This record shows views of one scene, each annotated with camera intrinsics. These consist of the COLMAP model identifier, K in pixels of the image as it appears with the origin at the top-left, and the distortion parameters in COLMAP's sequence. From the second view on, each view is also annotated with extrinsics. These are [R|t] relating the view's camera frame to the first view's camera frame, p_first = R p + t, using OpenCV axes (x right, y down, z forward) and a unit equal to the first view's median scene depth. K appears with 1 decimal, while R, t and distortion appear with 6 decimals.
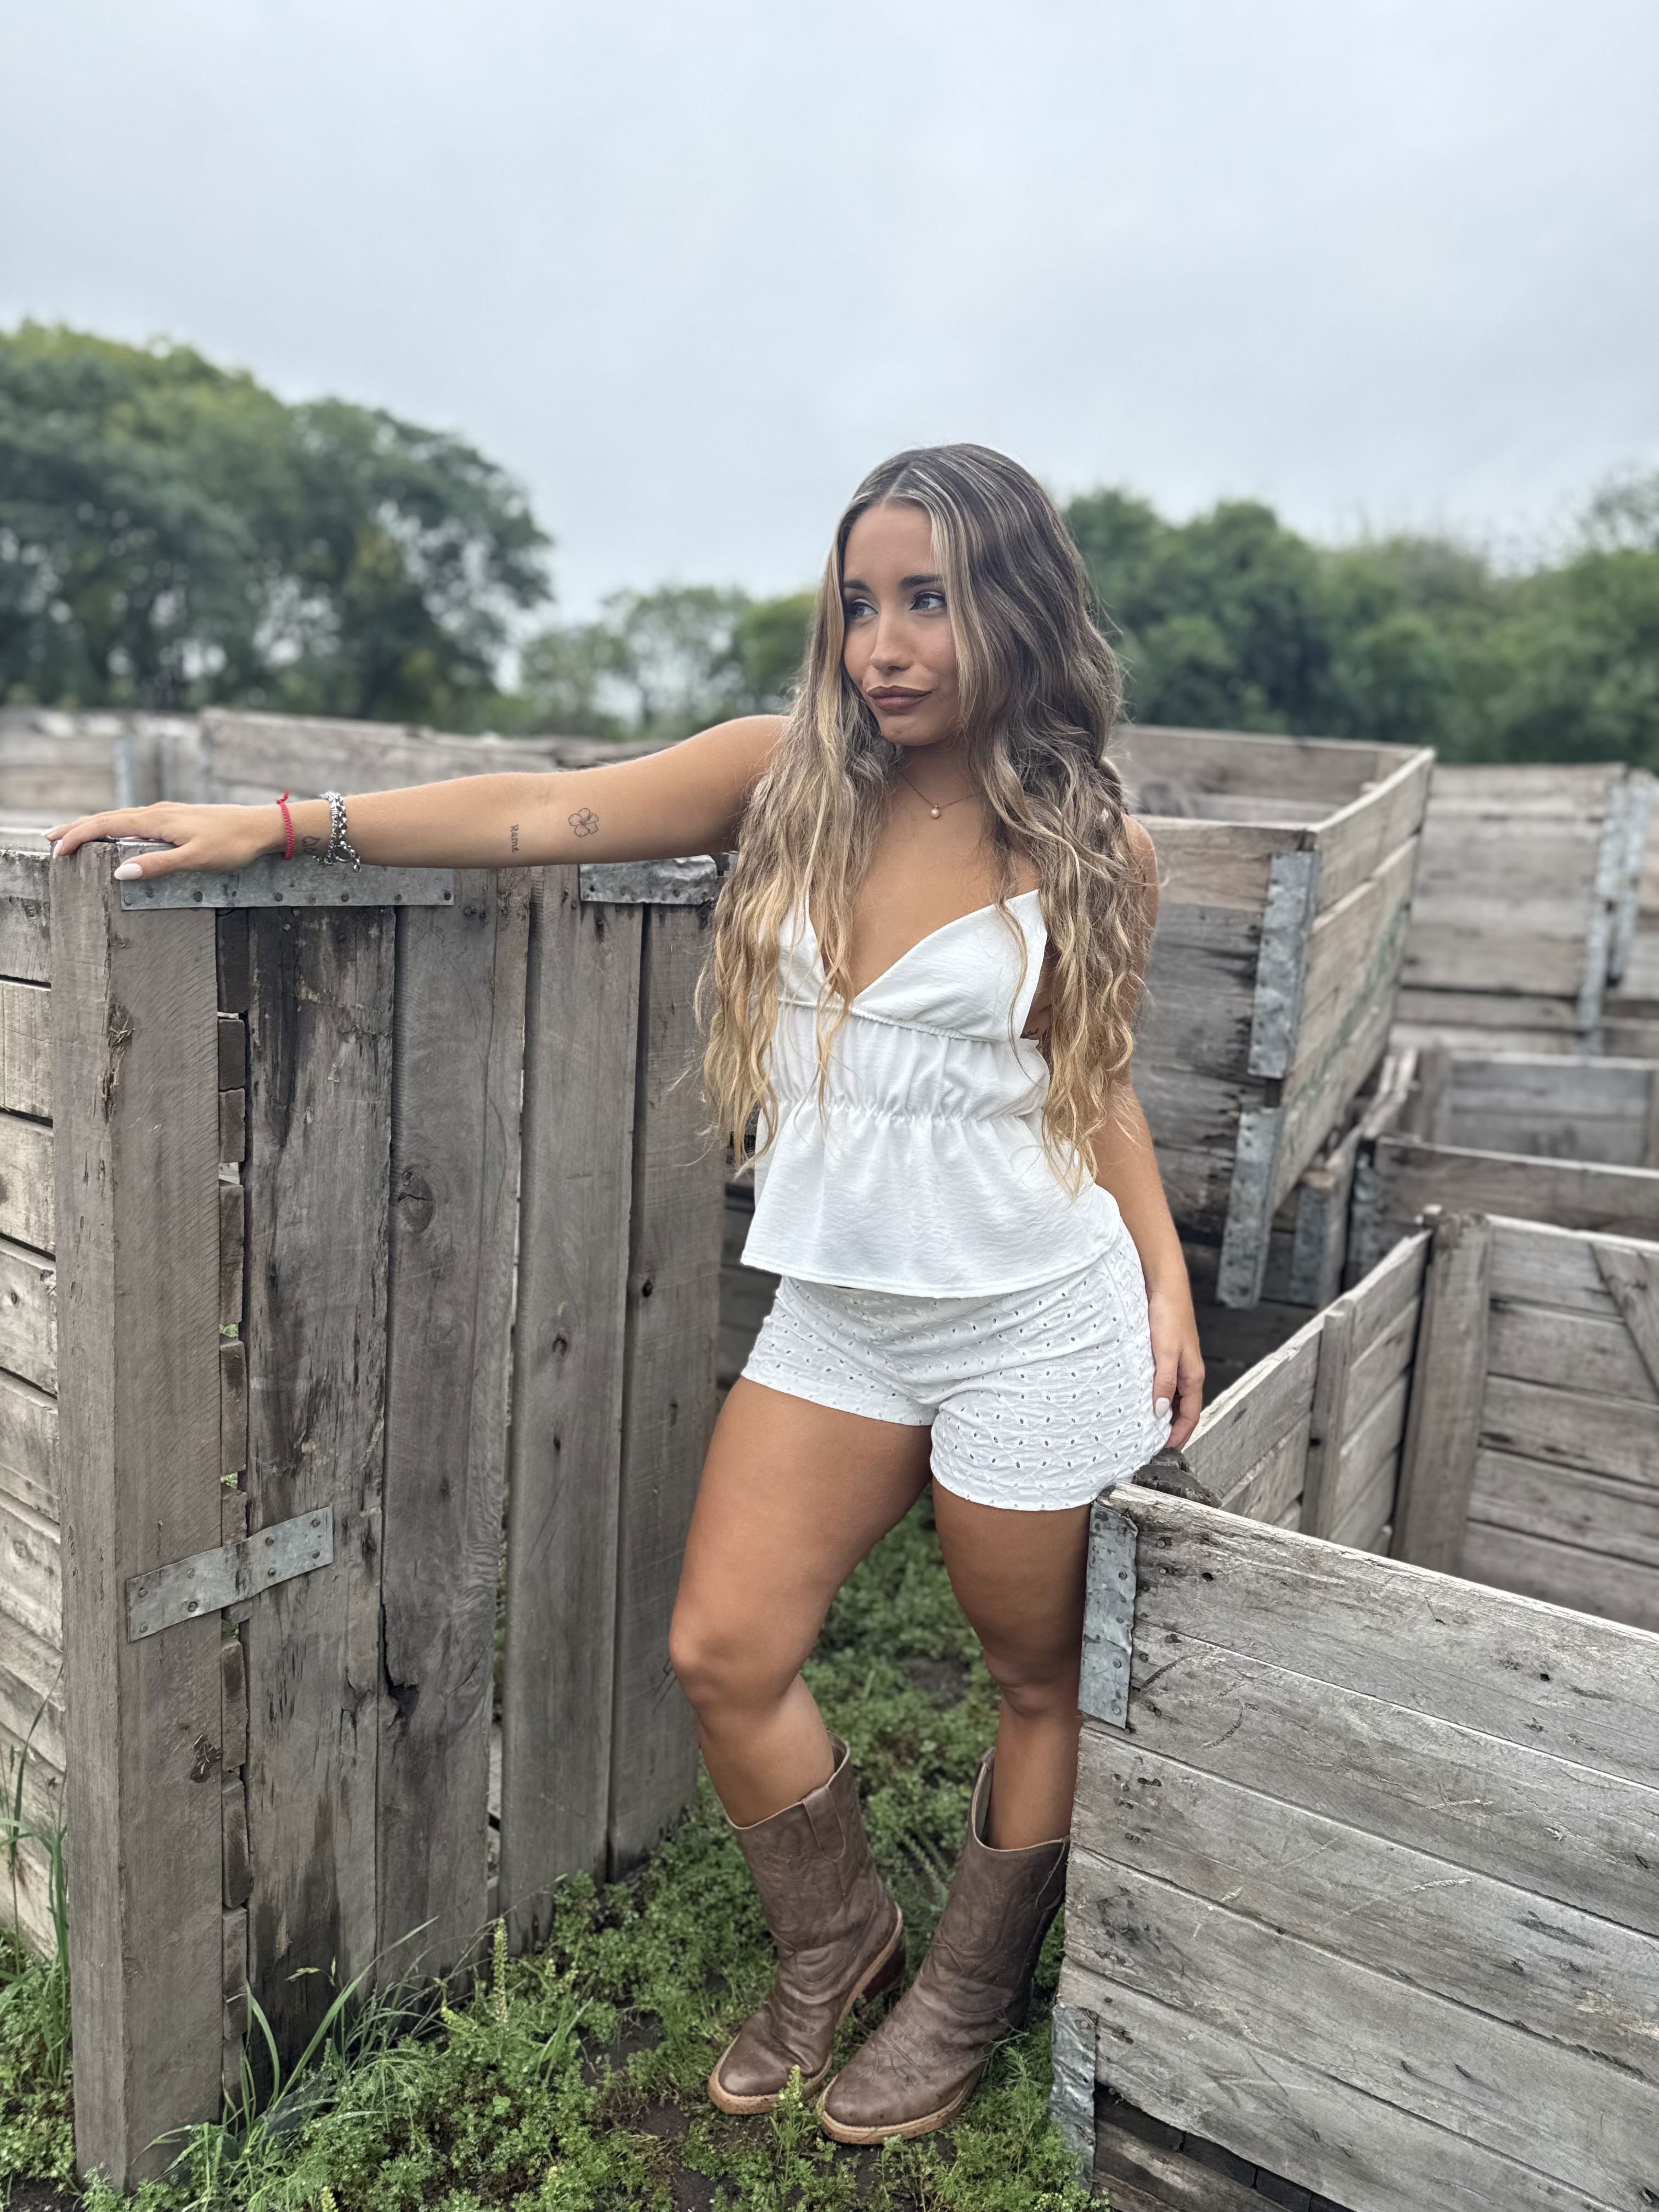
lens RADIAL K [[1590.8, 0, 812.6], [0, 1590.8, 1108.6], [0, 0, 1]] dist [0.029321, -0.045132]
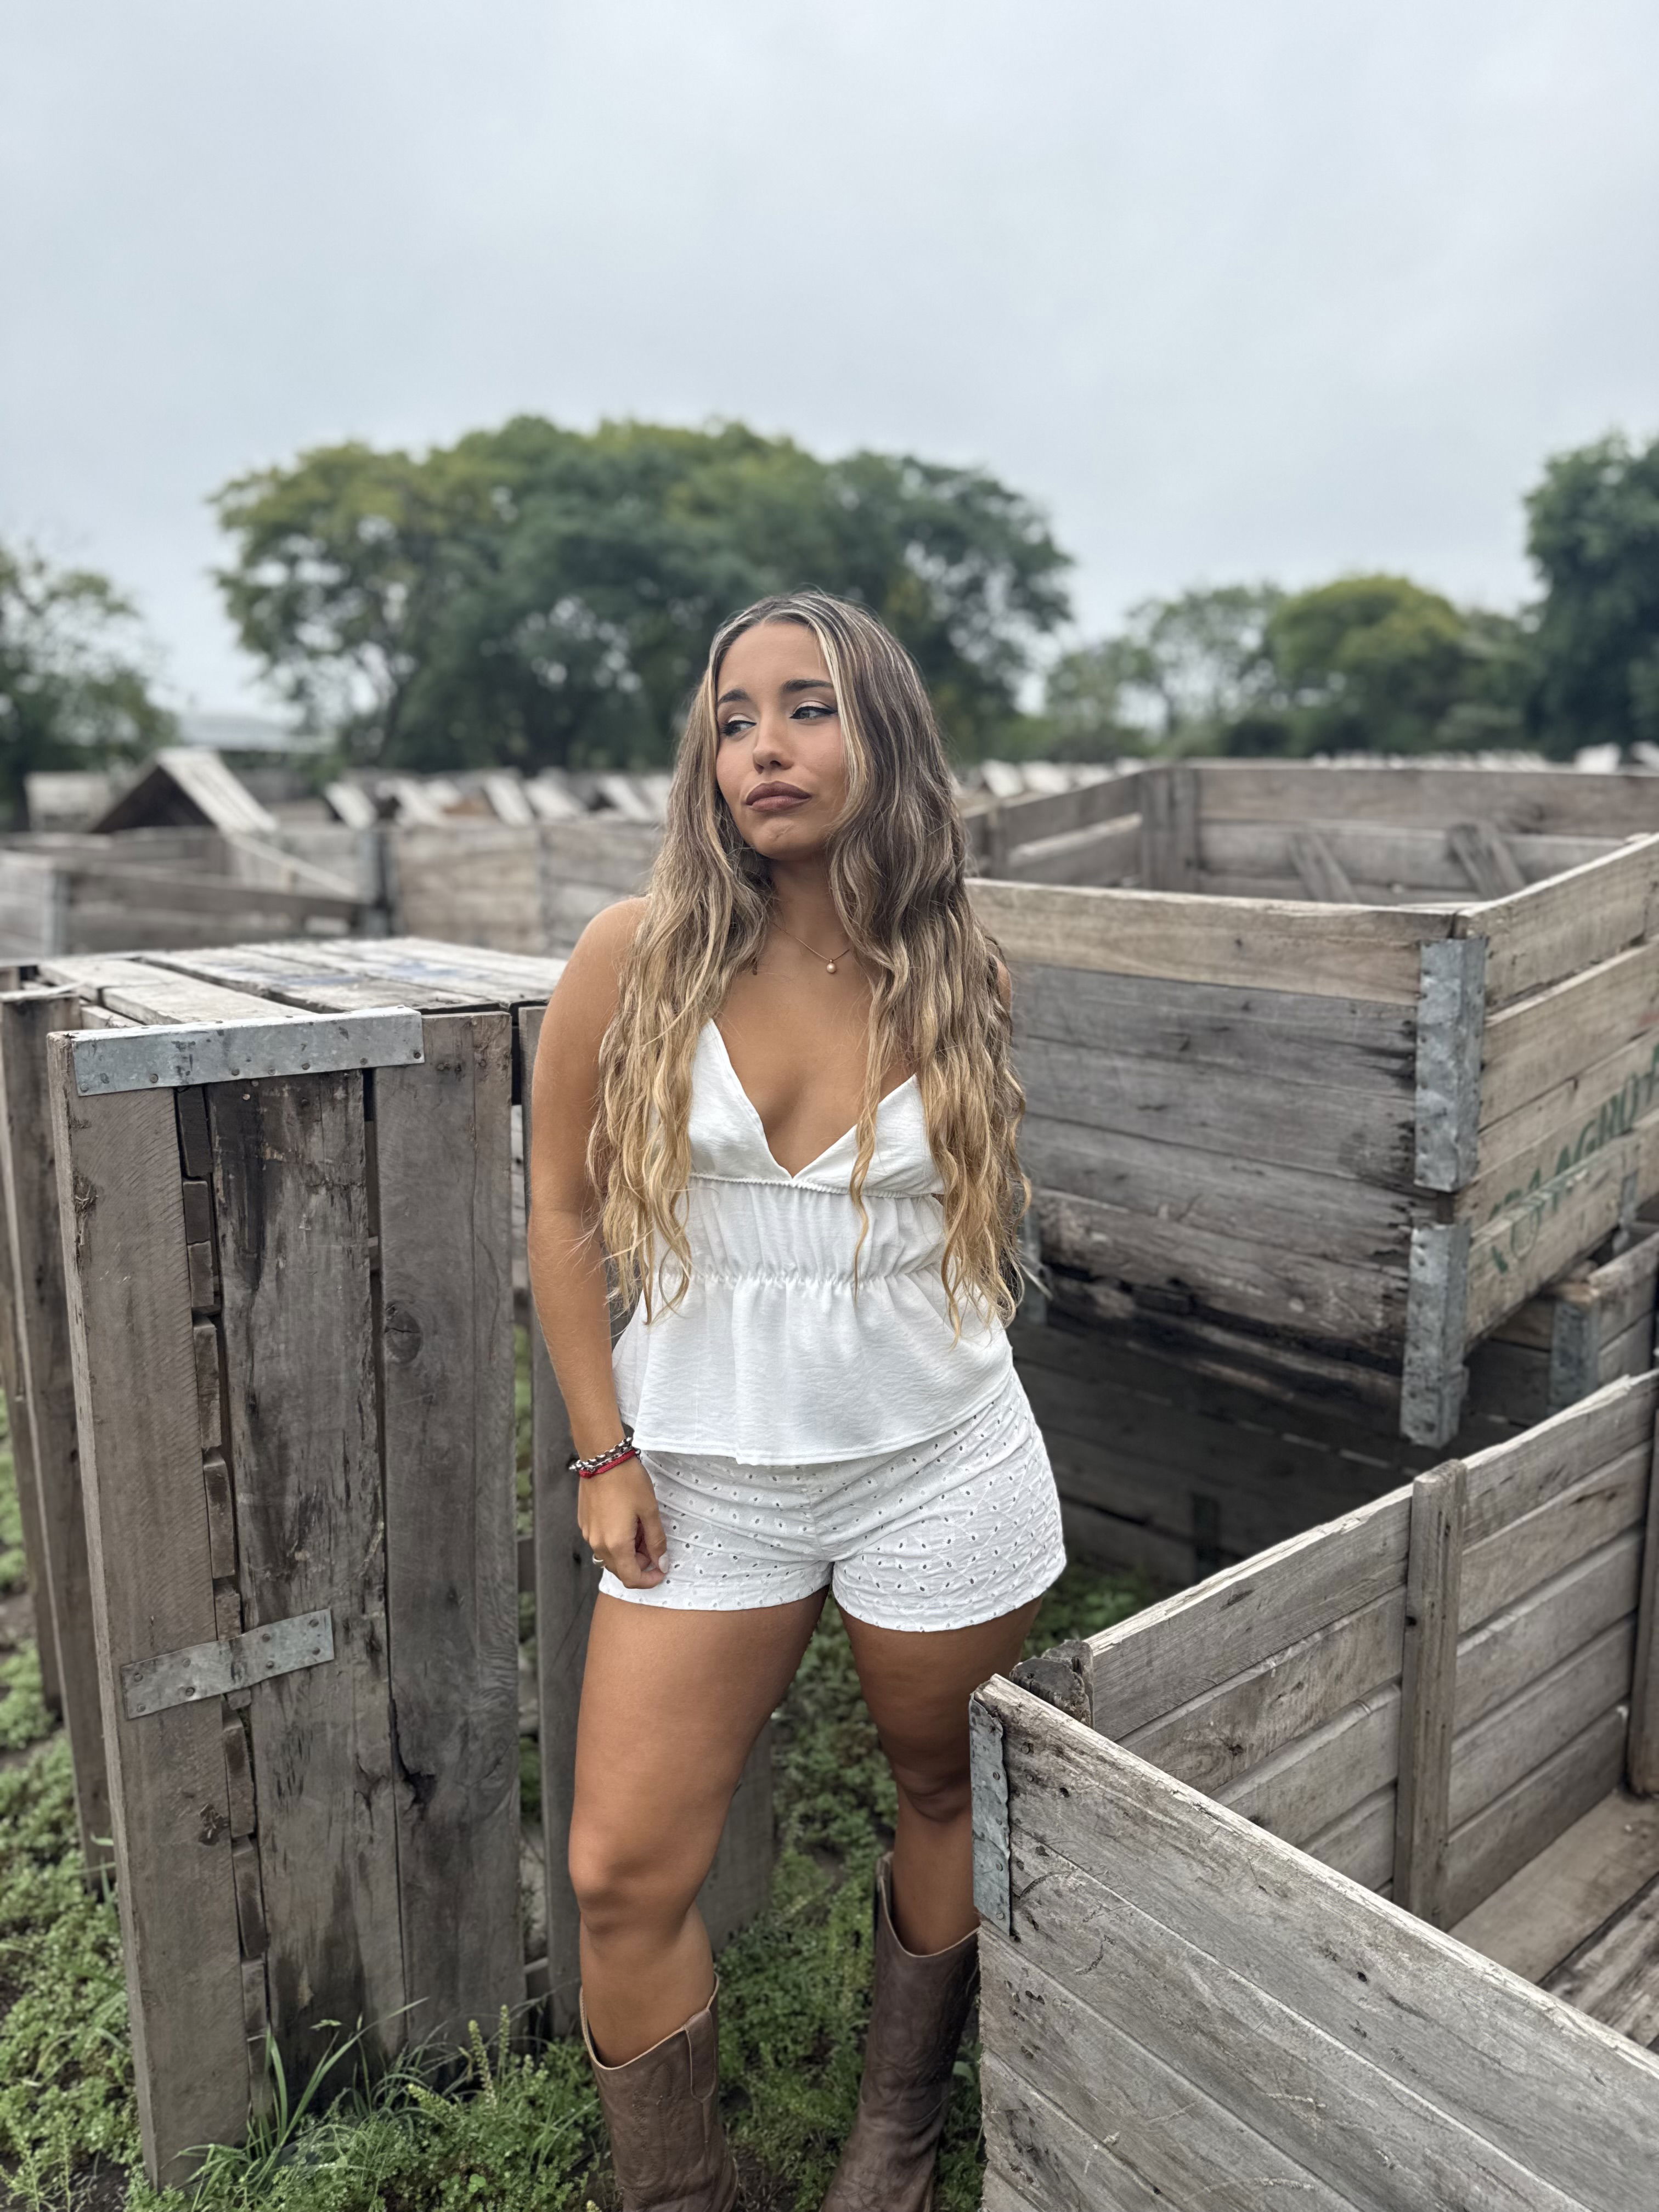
lens RADIAL K [[1591.0, 0, 816.4], [0, 1591.0, 1115.8], [0, 0, 1]] dist [0.018461, -0.026602]
pose [[0.941580, -0.003466, -0.336772, 0.391520], [0.002592, 0.999992, -0.003045, -0.088555], [0.336780, 0.001995, 0.941581, 0.073743]]
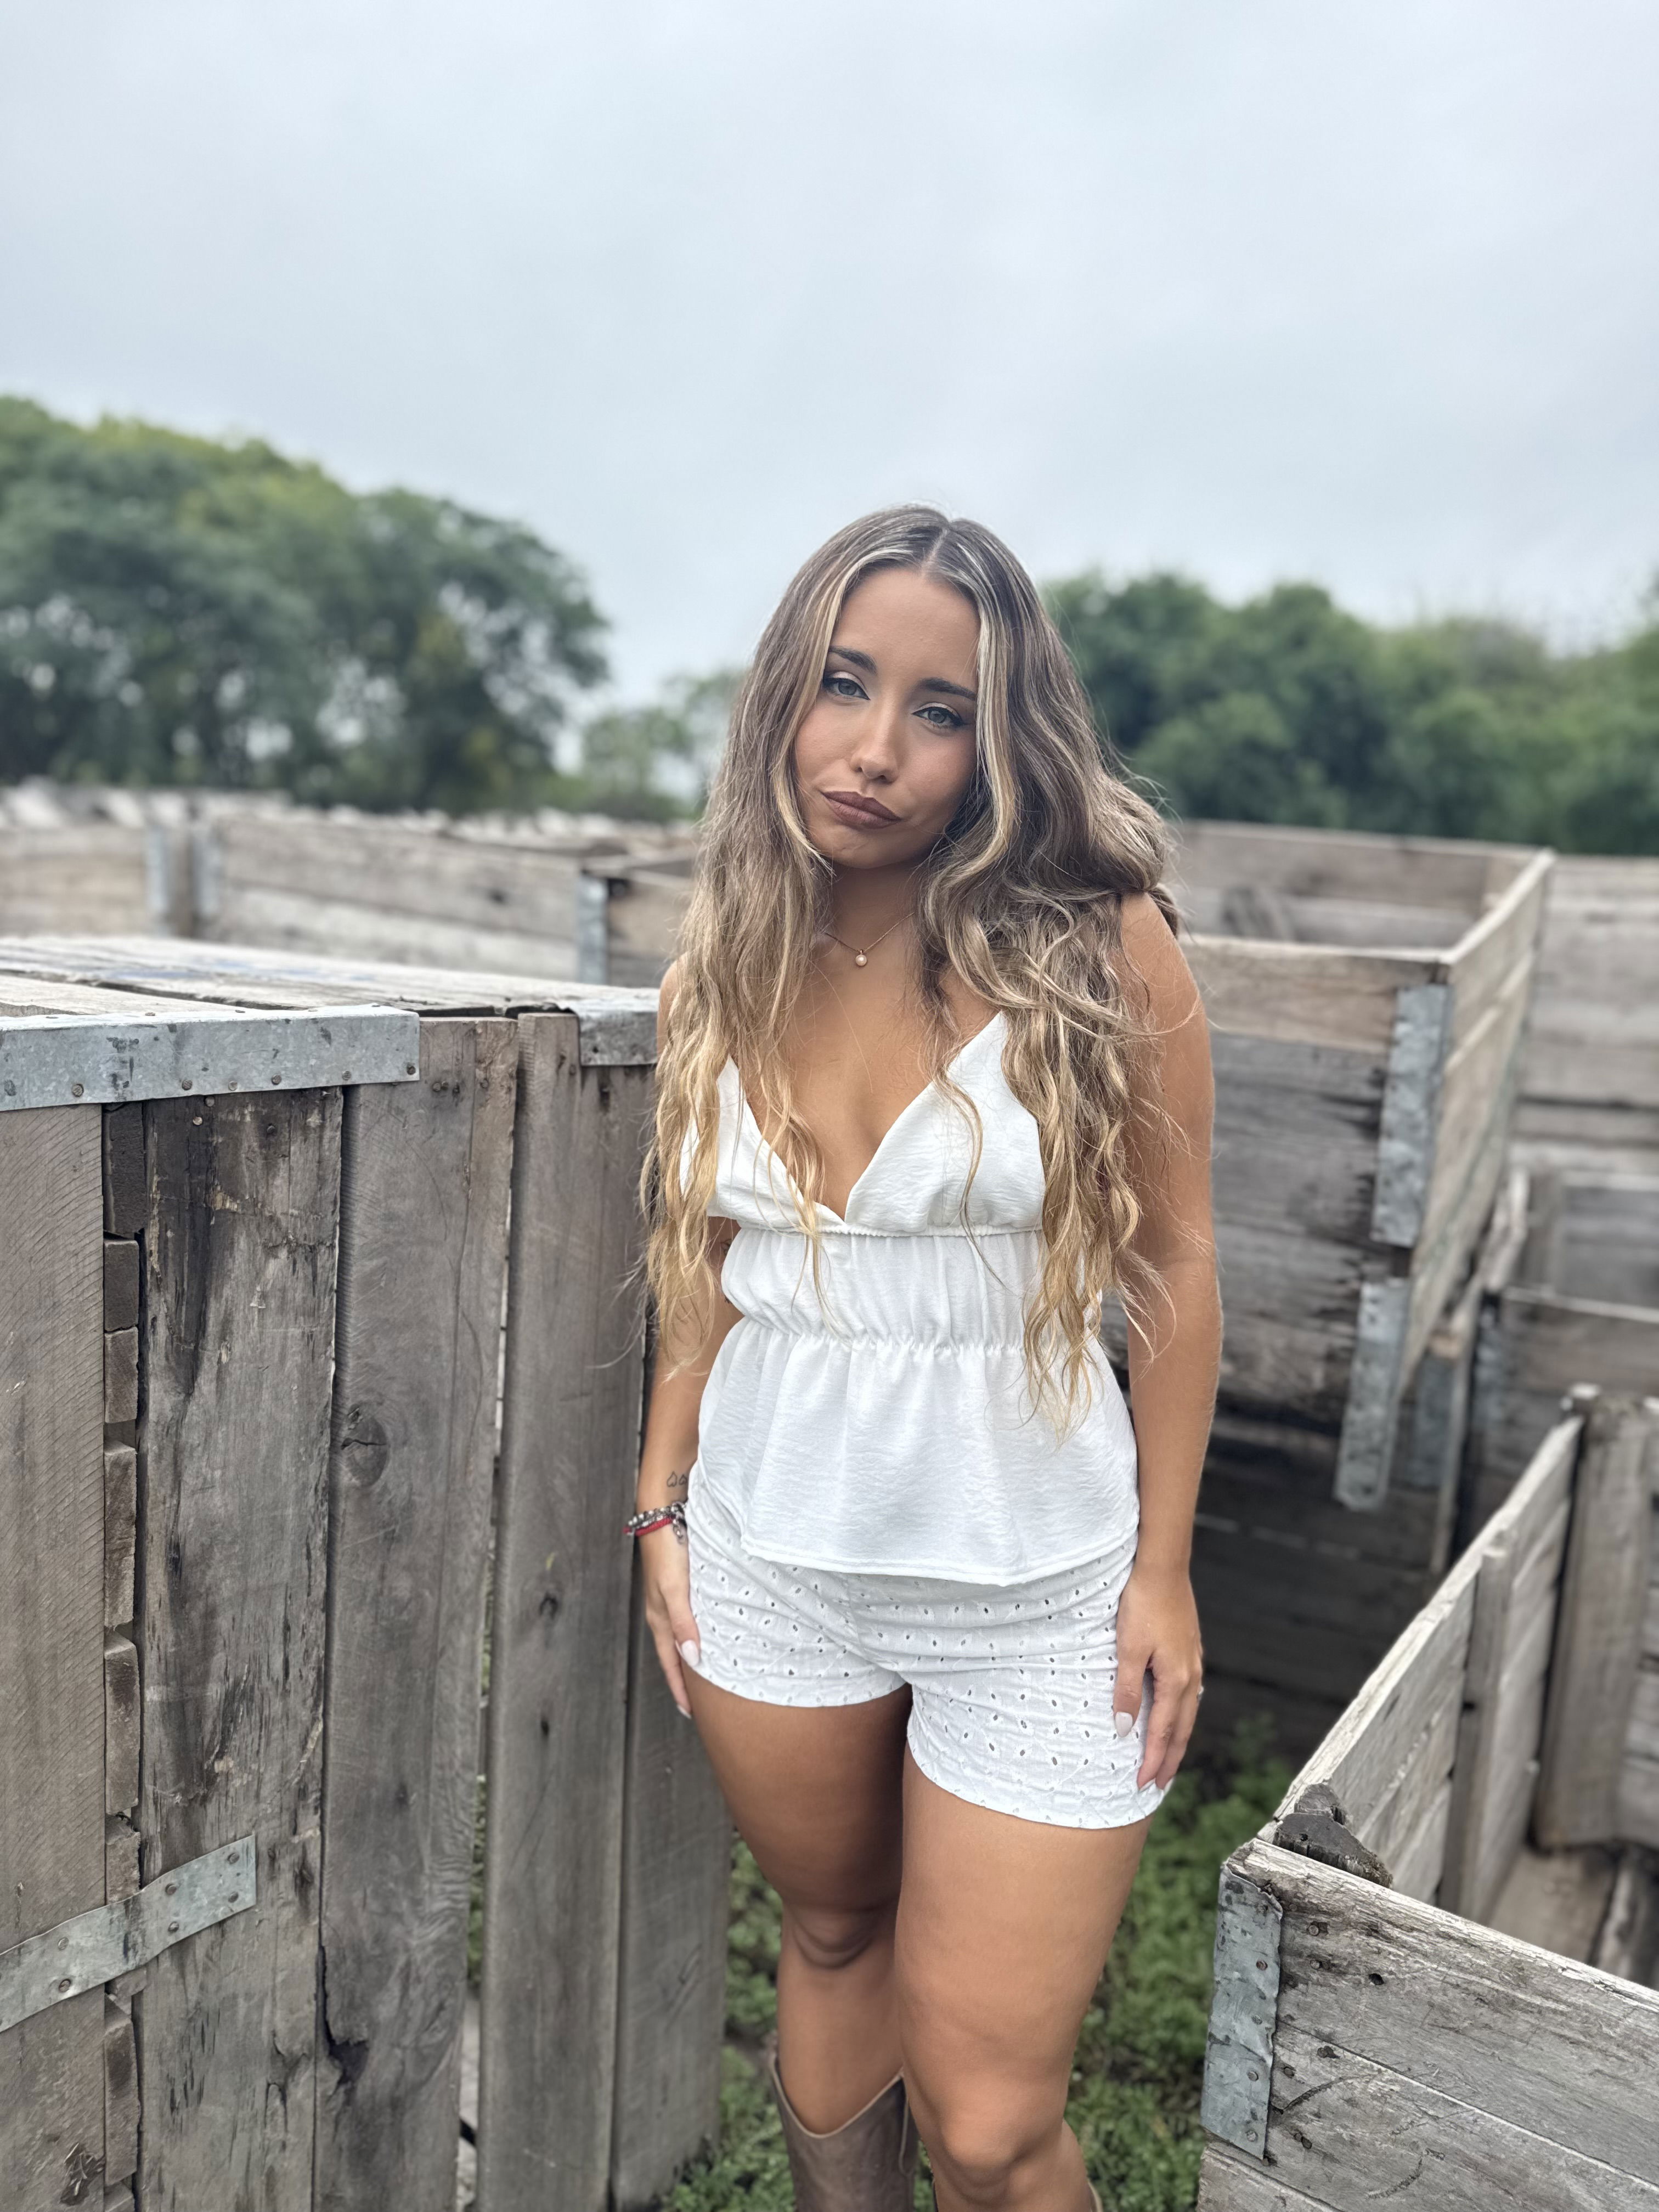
lens RADIAL K [[1591.9, 0, 829.5], [0, 1591.9, 1106.0], [0, 0, 1]] dist [-0.007774, 0.000187]
pose [[0.999700, 0.004125, -0.024156, 0.003170], [-0.005221, 0.998952, -0.045475, -0.080031], [0.023943, 0.045587, 0.998673, 0.201263]]
